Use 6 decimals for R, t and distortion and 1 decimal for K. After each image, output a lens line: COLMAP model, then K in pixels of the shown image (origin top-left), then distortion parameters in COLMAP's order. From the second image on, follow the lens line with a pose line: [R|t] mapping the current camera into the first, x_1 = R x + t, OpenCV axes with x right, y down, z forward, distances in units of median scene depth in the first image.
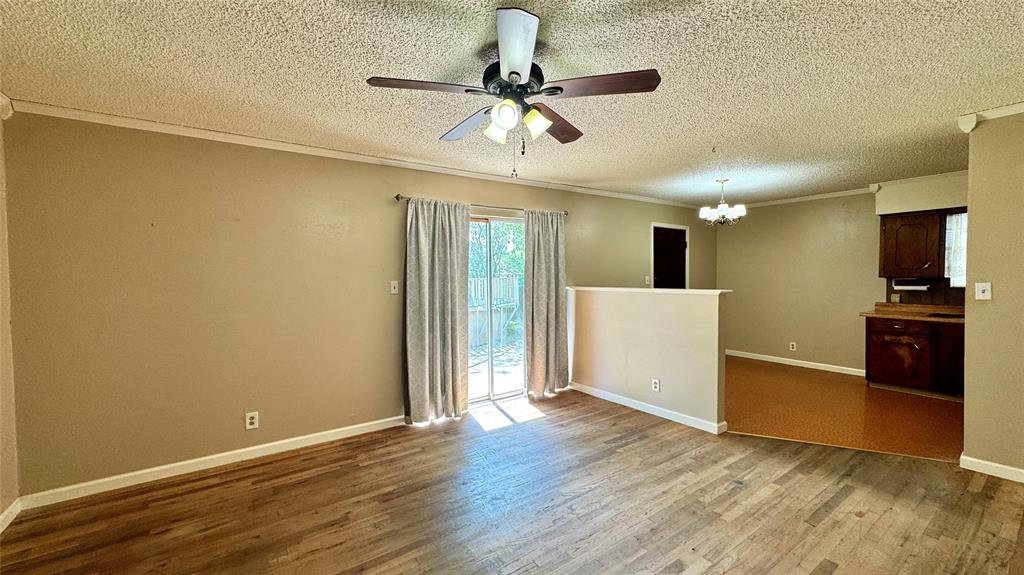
lens RADIAL K [[408.6, 0, 512.0], [0, 408.6, 287.5], [0, 0, 1]] dist [-0.000303, -0.000044]
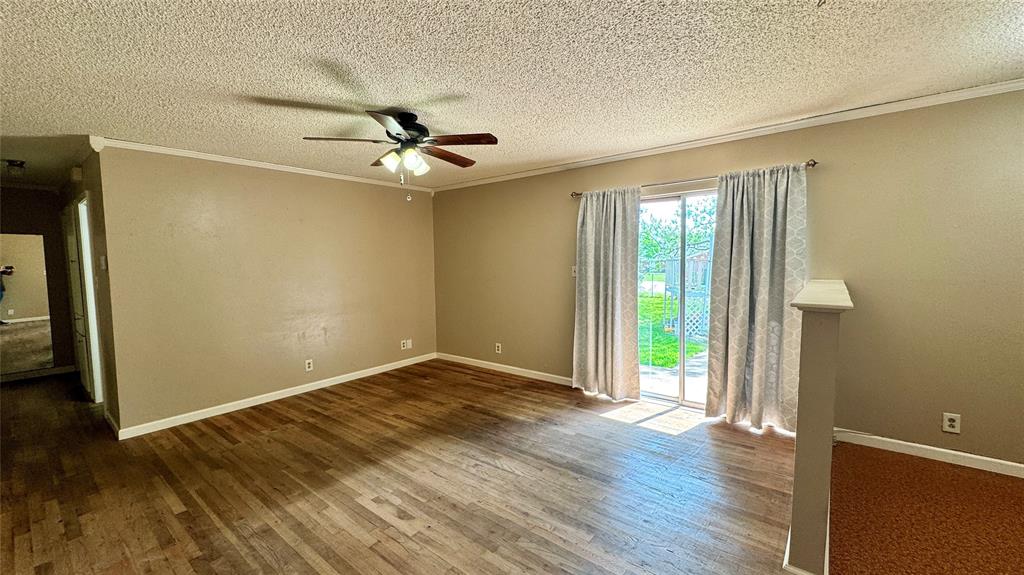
lens RADIAL K [[407.5, 0, 514.9], [0, 407.5, 293.8], [0, 0, 1]] dist [-0.001195, -0.000008]
pose [[0.283745, 0.088866, -0.954773, 0.965286], [-0.019296, 0.996024, 0.086970, -0.043345], [0.958706, -0.006254, 0.284332, 0.598510]]
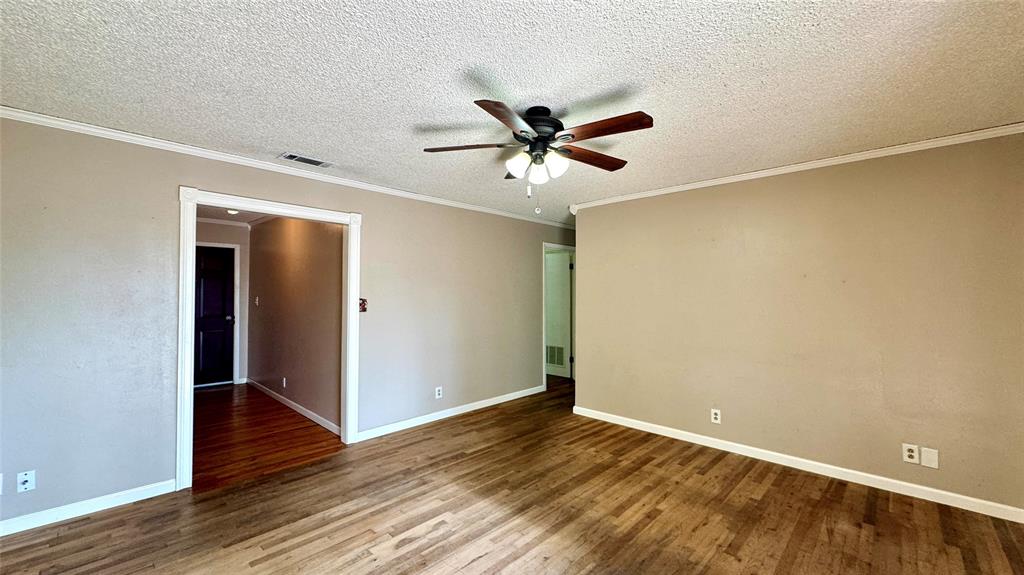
lens RADIAL K [[408.6, 0, 512.0], [0, 408.6, 287.5], [0, 0, 1]] dist [-0.000303, -0.000044]
pose [[-0.981798, 0.009649, -0.189683, 0.196629], [0.005450, 0.999729, 0.022645, -0.055269], [0.189850, 0.021200, -0.981584, 1.360353]]
